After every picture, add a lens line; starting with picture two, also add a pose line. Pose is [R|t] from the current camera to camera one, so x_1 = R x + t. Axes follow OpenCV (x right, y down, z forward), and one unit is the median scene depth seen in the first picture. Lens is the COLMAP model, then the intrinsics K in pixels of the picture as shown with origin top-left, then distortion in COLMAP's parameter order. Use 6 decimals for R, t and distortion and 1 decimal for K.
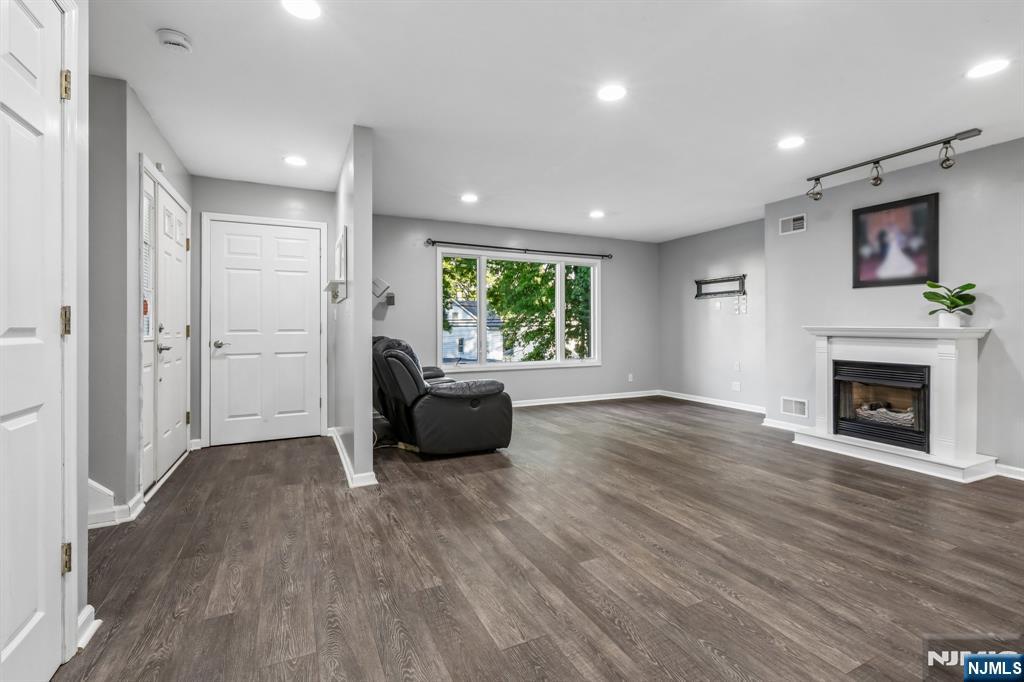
lens RADIAL K [[461.5, 0, 516.3], [0, 461.5, 327.0], [0, 0, 1]] dist [-0.000683, 0.000436]
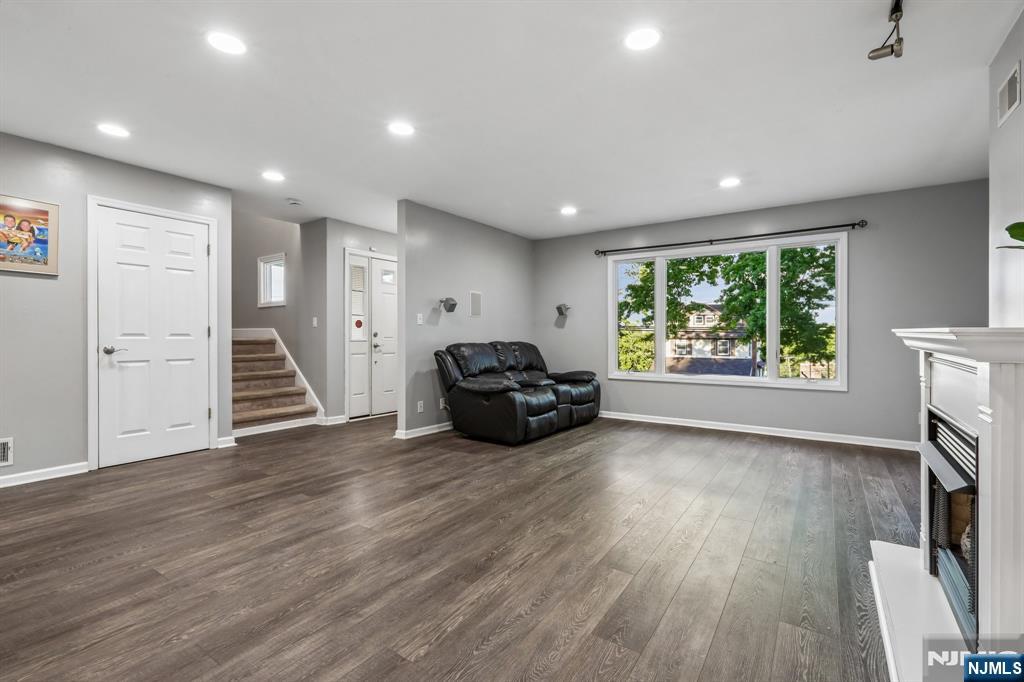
lens RADIAL K [[461.5, 0, 520.0], [0, 461.5, 339.6], [0, 0, 1]] dist [-0.000683, 0.000436]
pose [[0.494700, 0.008492, -0.869023, 0.987232], [0.000143, 0.999951, 0.009853, 0.004042], [0.869064, -0.004998, 0.494674, 0.498126]]
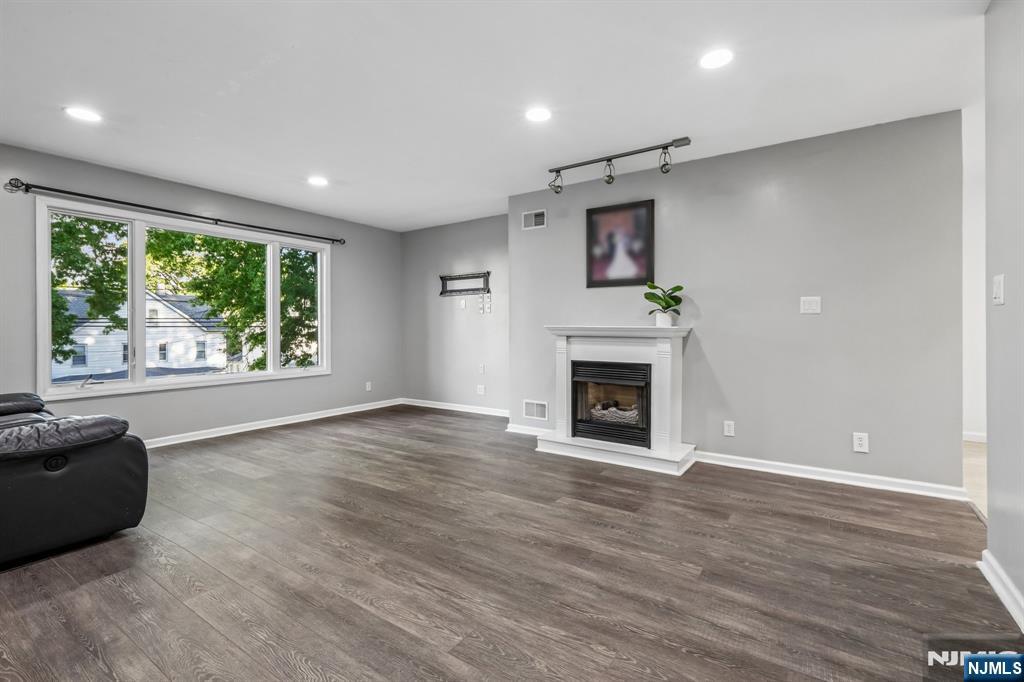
lens RADIAL K [[461.5, 0, 516.6], [0, 461.5, 327.5], [0, 0, 1]] dist [-0.000683, 0.000436]
pose [[0.866370, -0.000180, 0.499402, 0.115030], [0.000430, 1.000000, -0.000386, 0.002615], [-0.499402, 0.000549, 0.866370, 0.244572]]
